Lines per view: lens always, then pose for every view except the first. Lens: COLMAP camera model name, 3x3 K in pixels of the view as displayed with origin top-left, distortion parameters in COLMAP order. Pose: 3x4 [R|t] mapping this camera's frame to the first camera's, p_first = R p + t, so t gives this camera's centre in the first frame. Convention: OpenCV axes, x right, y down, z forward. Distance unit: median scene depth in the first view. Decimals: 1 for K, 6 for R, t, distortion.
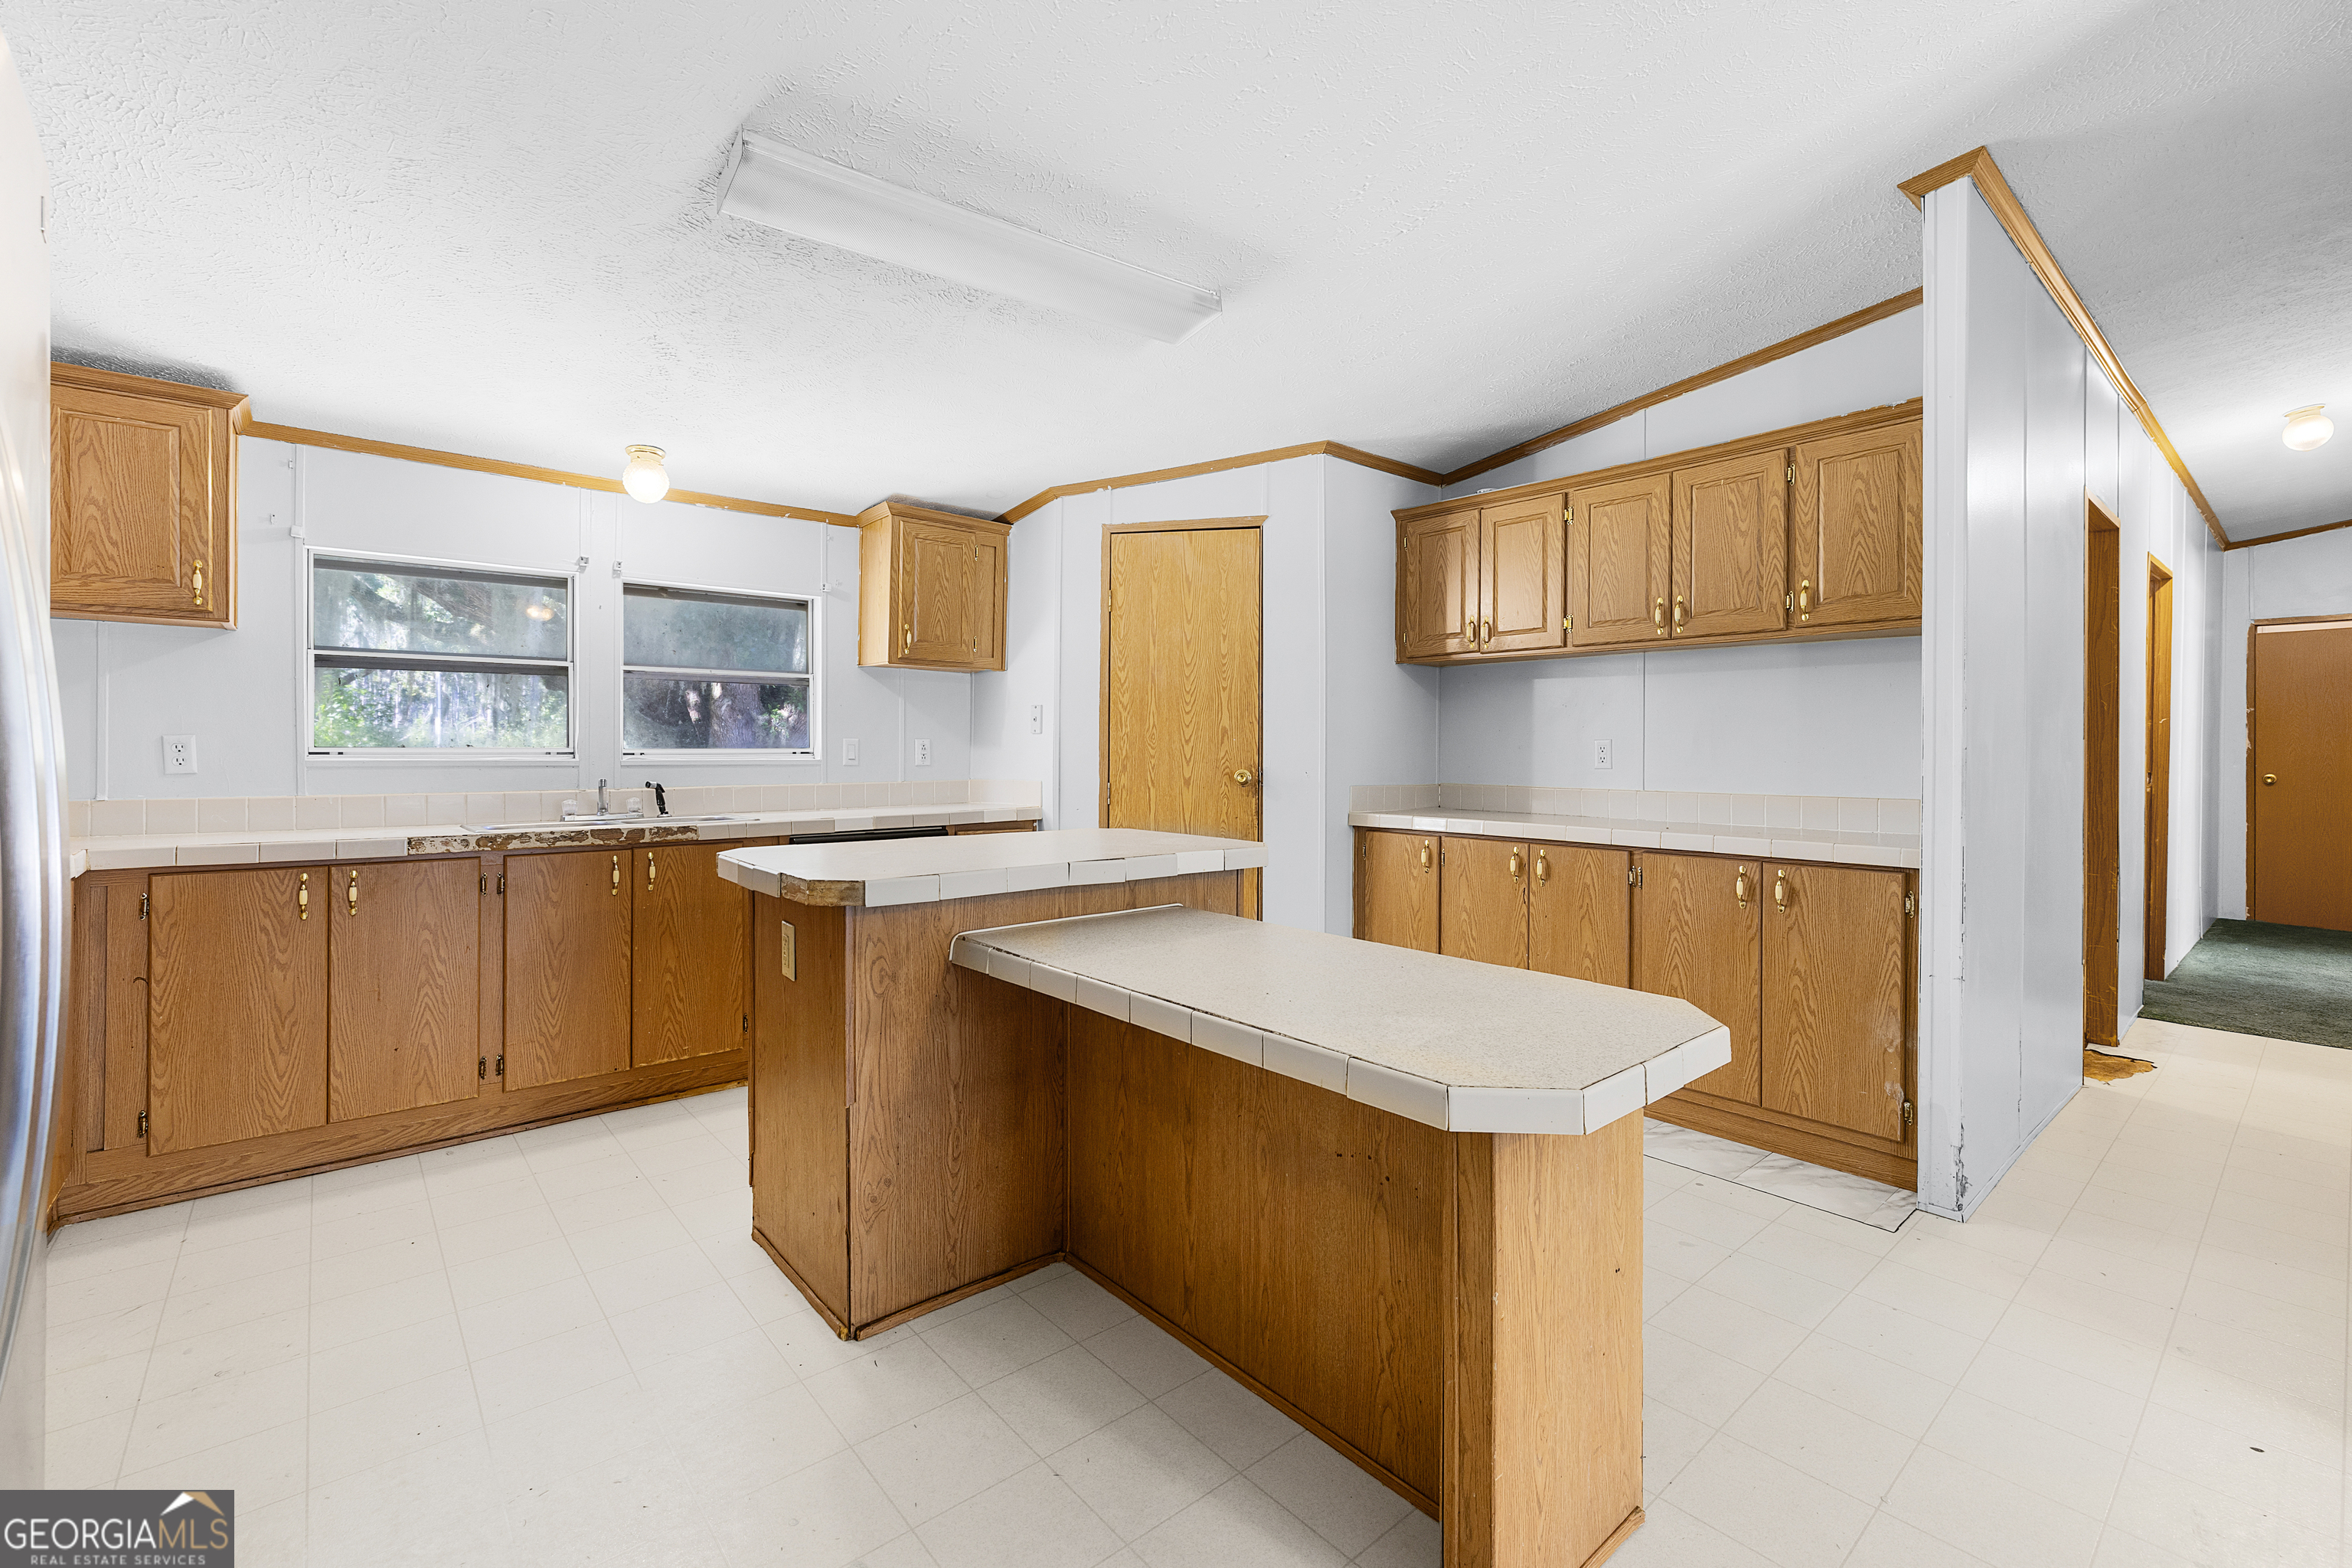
lens RADIAL K [[1003.1, 0, 1171.5], [0, 1003.1, 751.3], [0, 0, 1]] dist [0.000412, 0.000259]
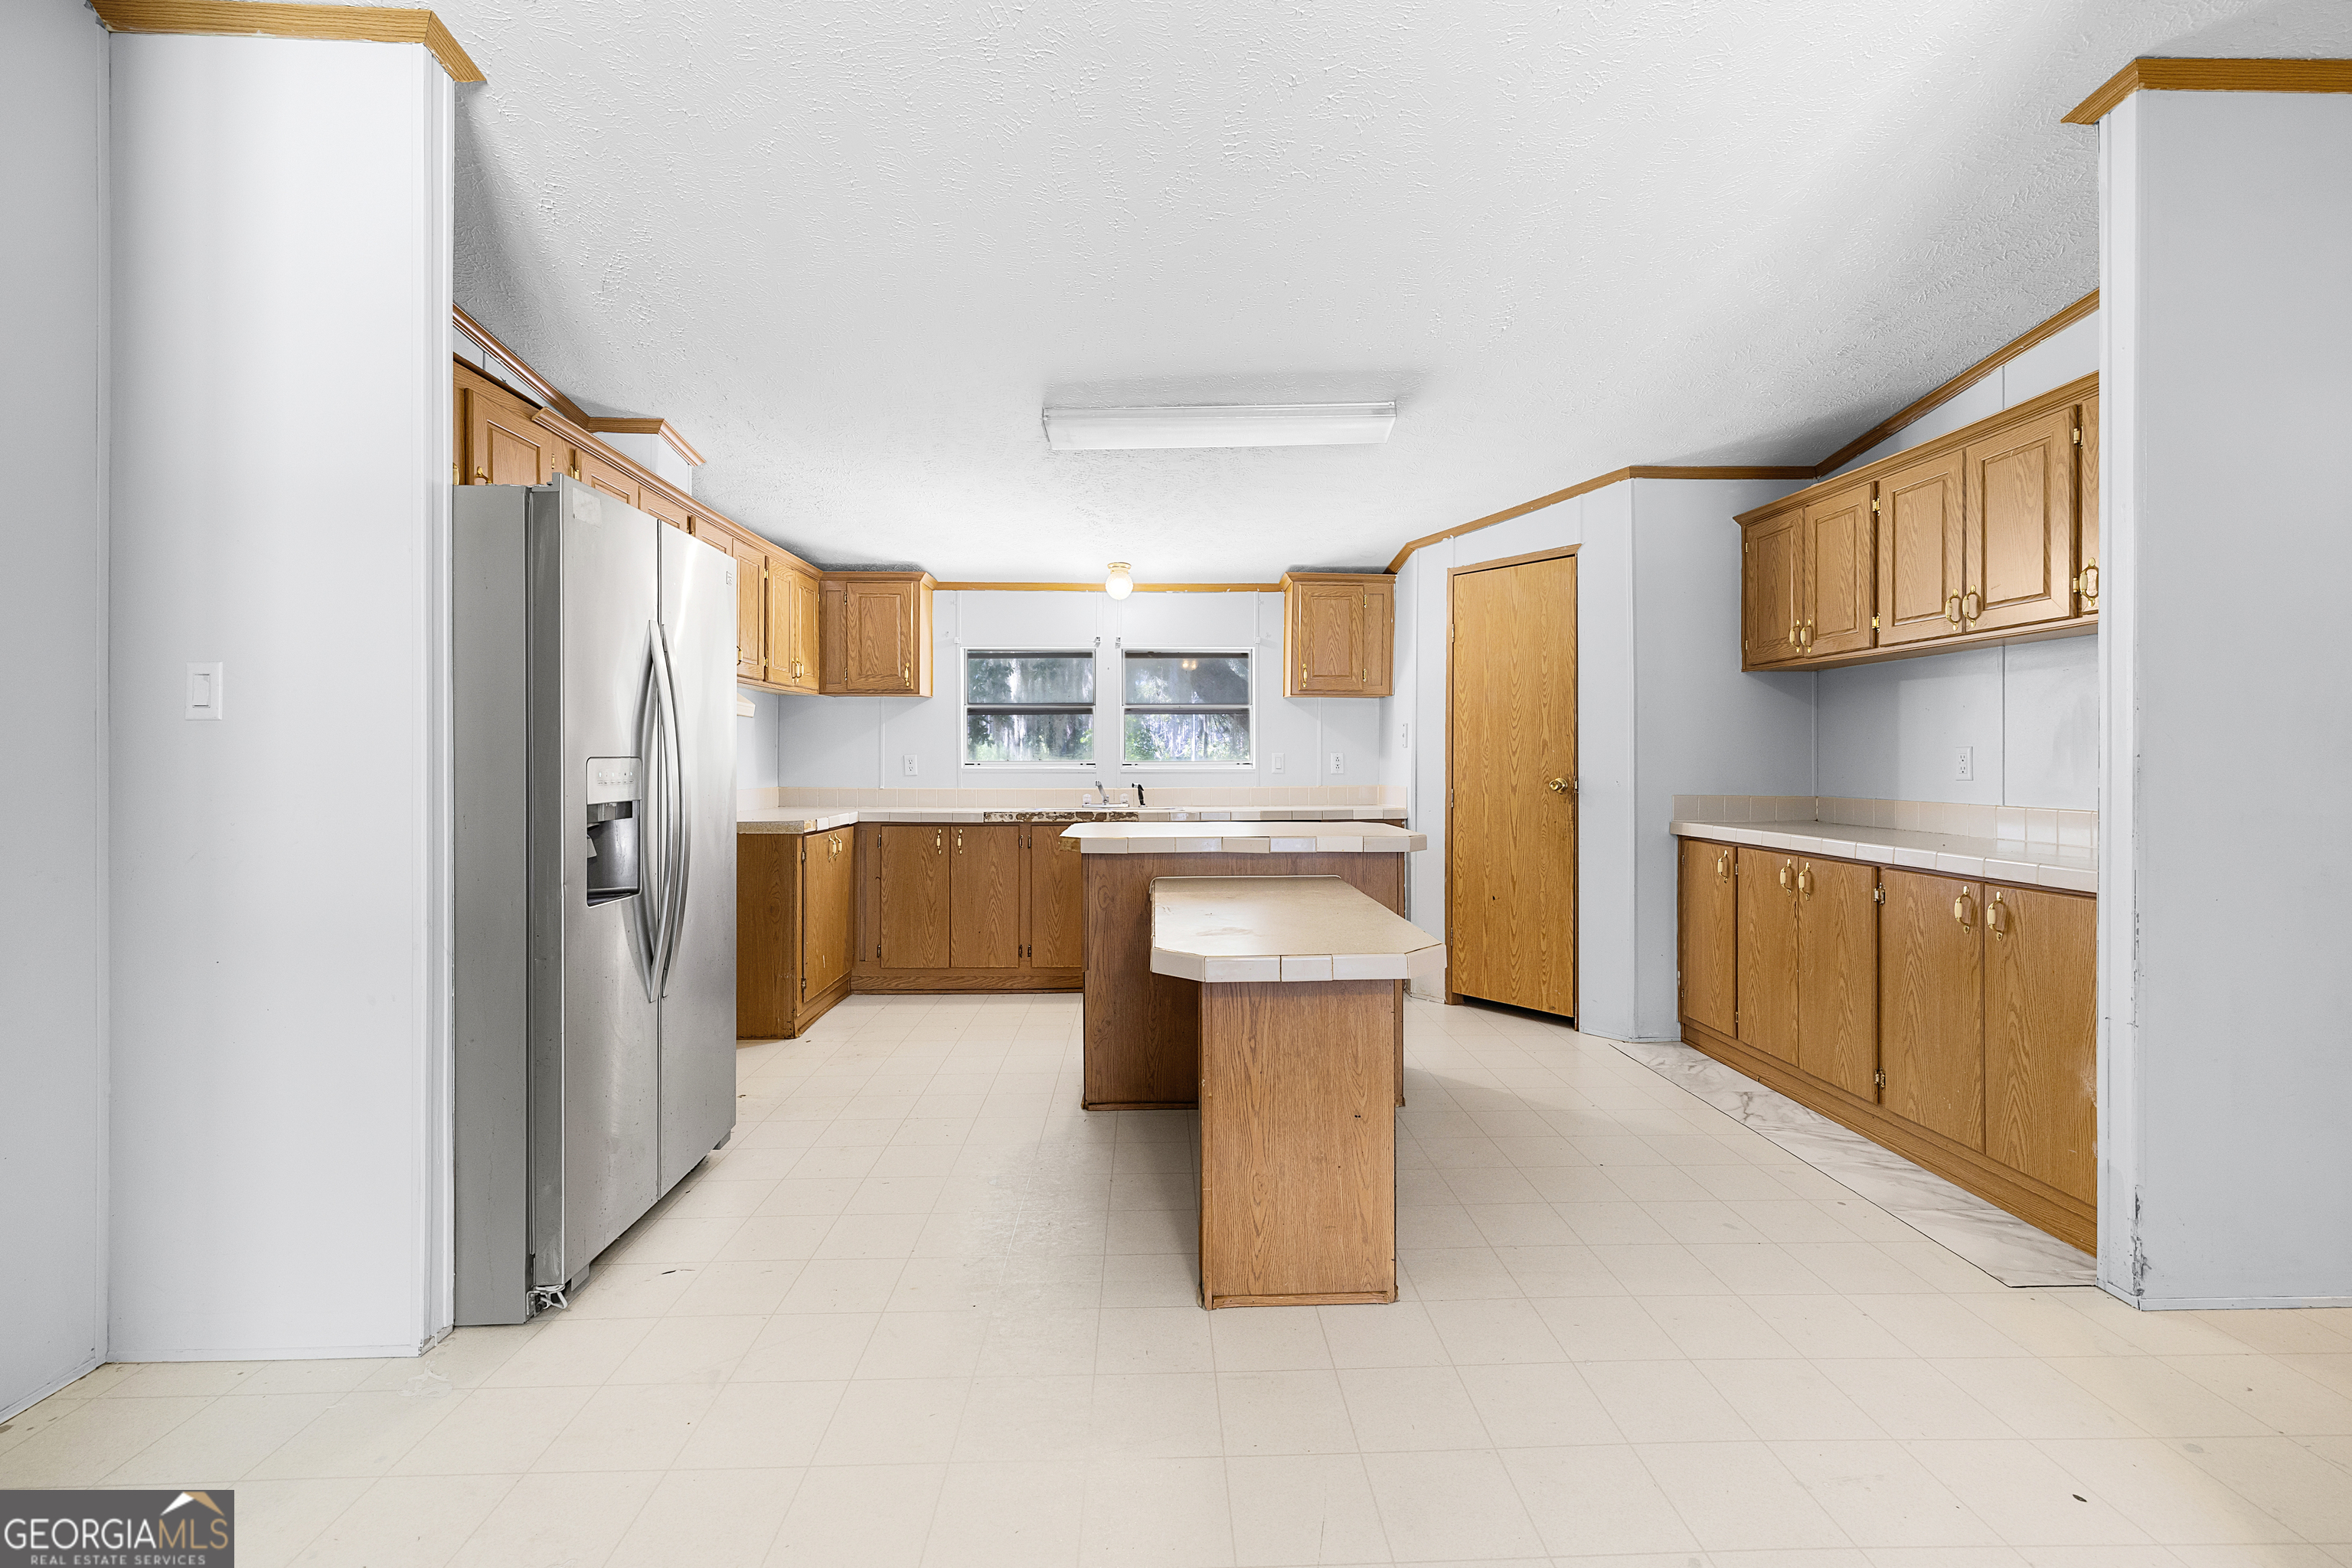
lens RADIAL K [[993.2, 0, 1177.0], [0, 993.2, 760.8], [0, 0, 1]] dist [-0.000064, -0.000170]
pose [[0.783533, -0.003380, -0.621341, 0.475607], [0.001901, 0.999994, -0.003042, 0.001797], [0.621347, 0.001202, 0.783535, -0.123260]]
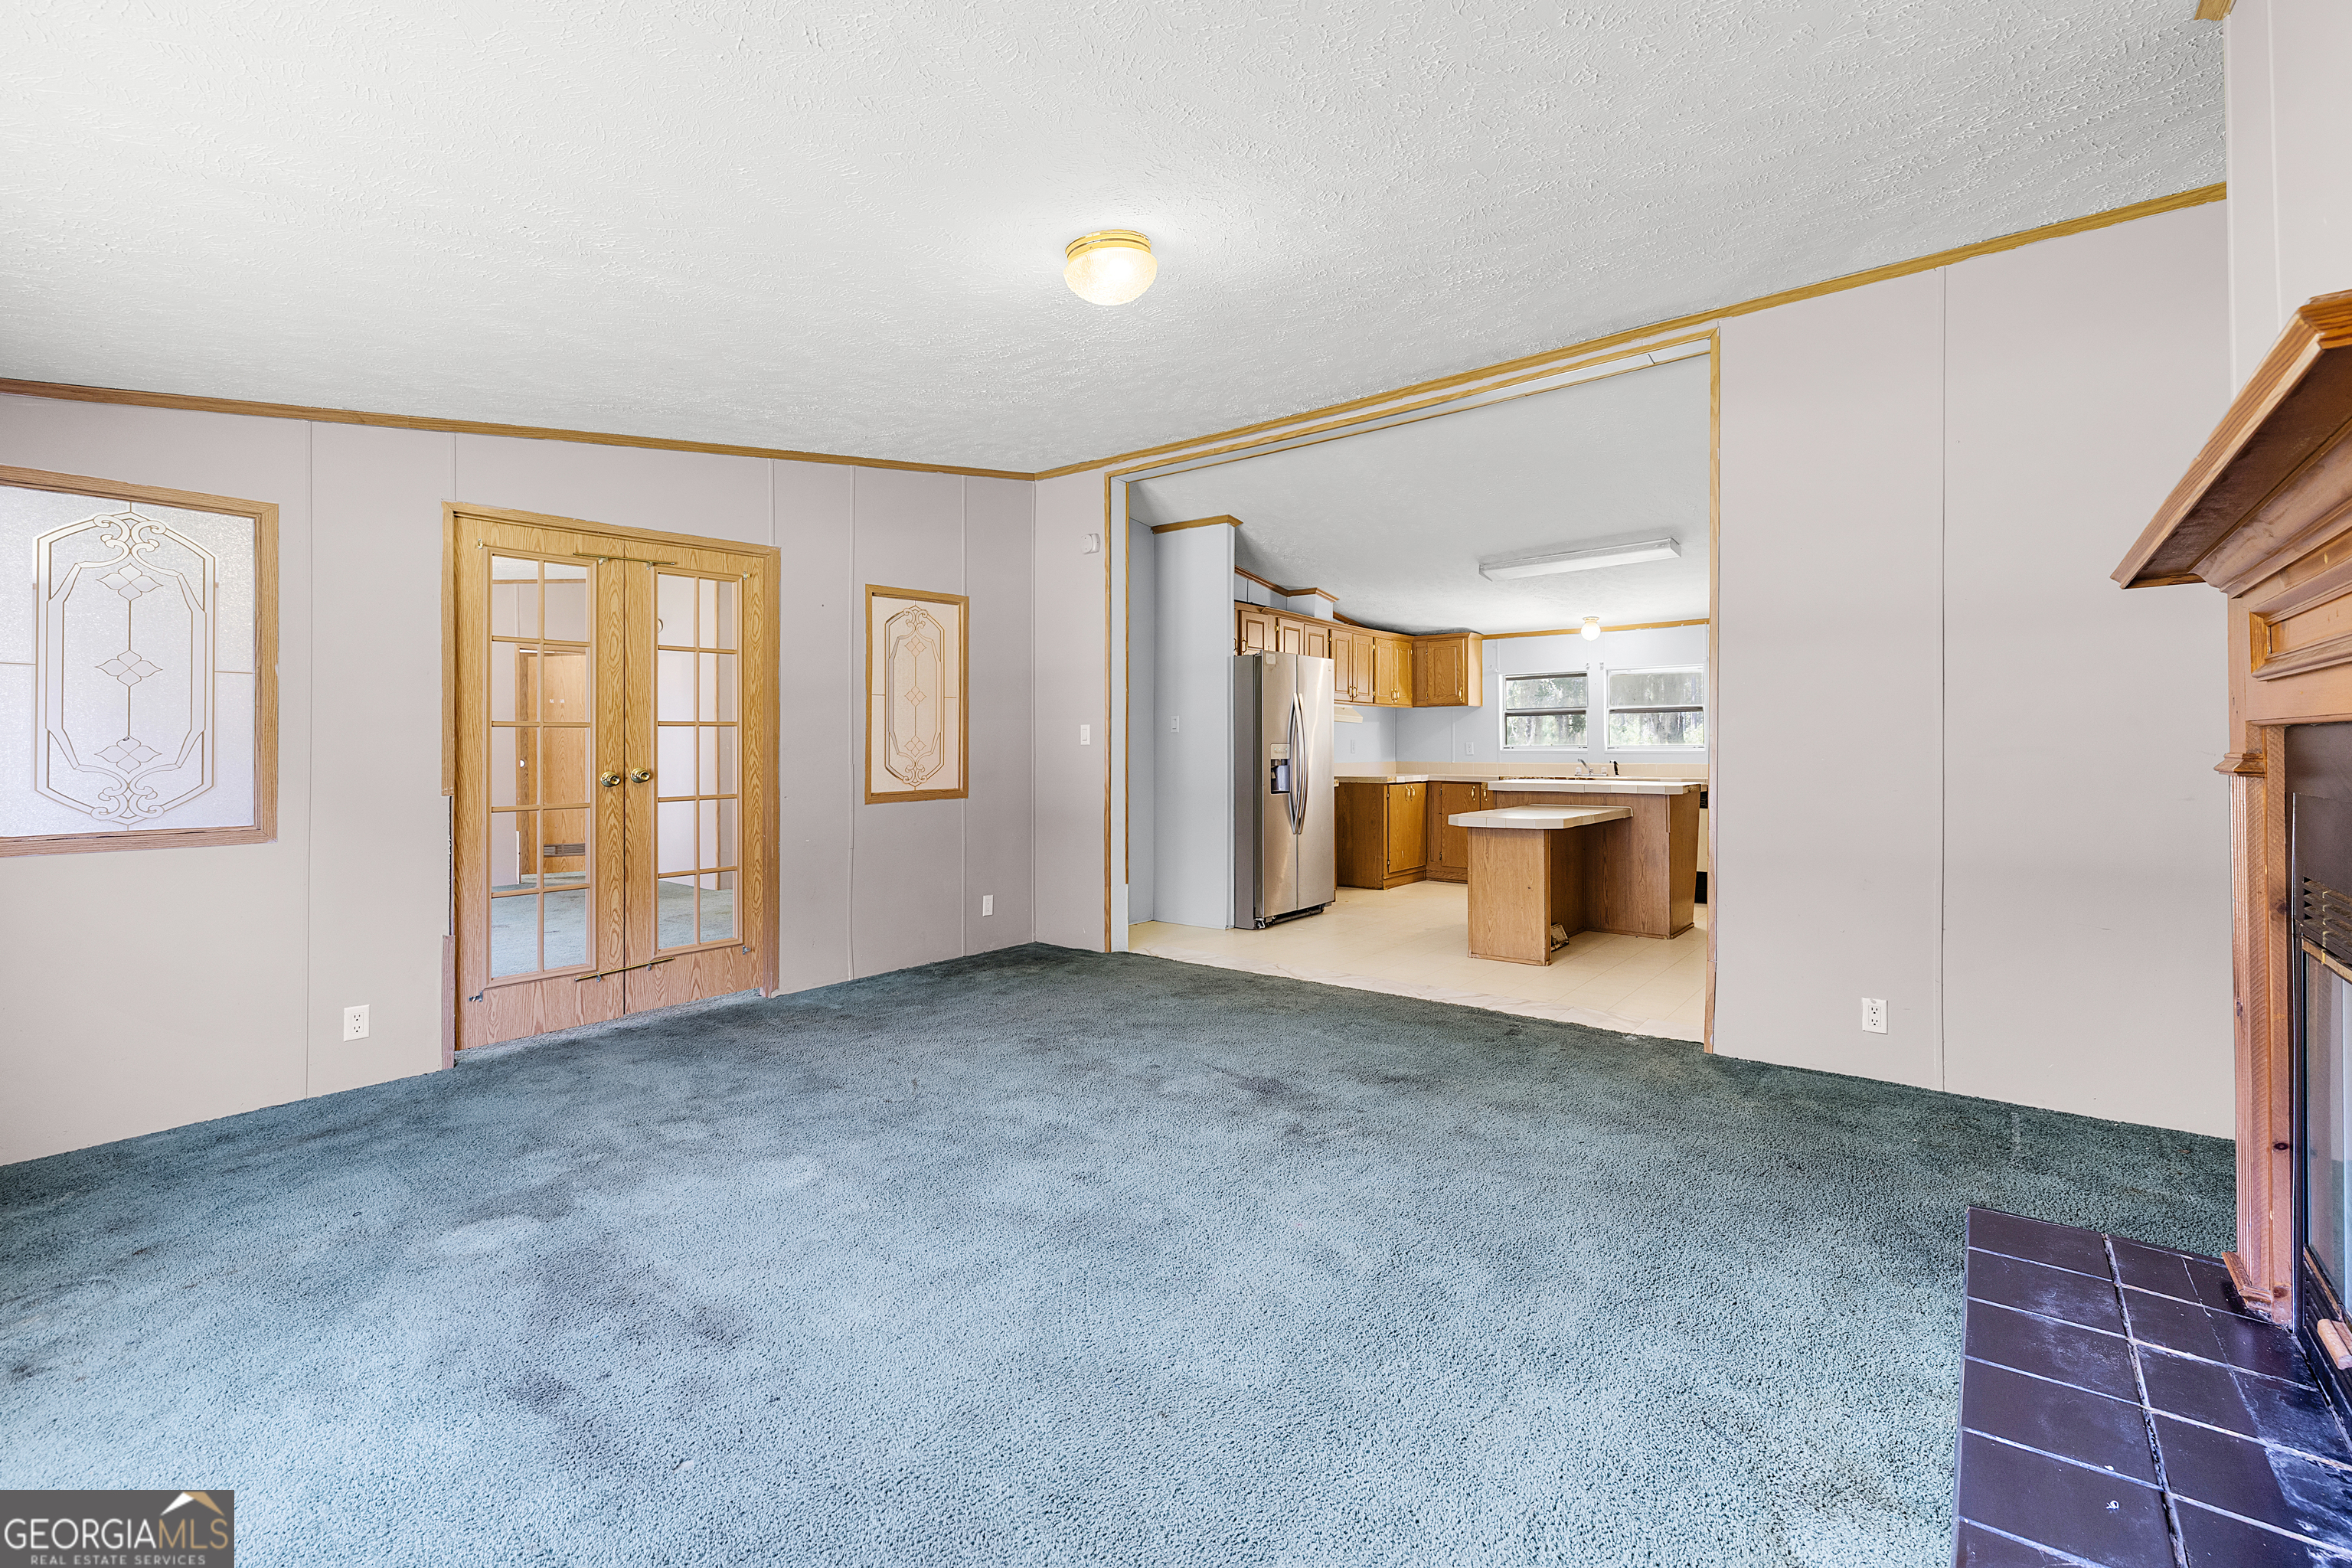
lens RADIAL K [[1003.1, 0, 1171.5], [0, 1003.1, 751.3], [0, 0, 1]] dist [0.000412, 0.000259]
pose [[0.188047, -0.002188, -0.982158, 1.565606], [-0.000741, 0.999997, -0.002370, 0.016057], [0.982160, 0.001174, 0.188045, -0.388869]]
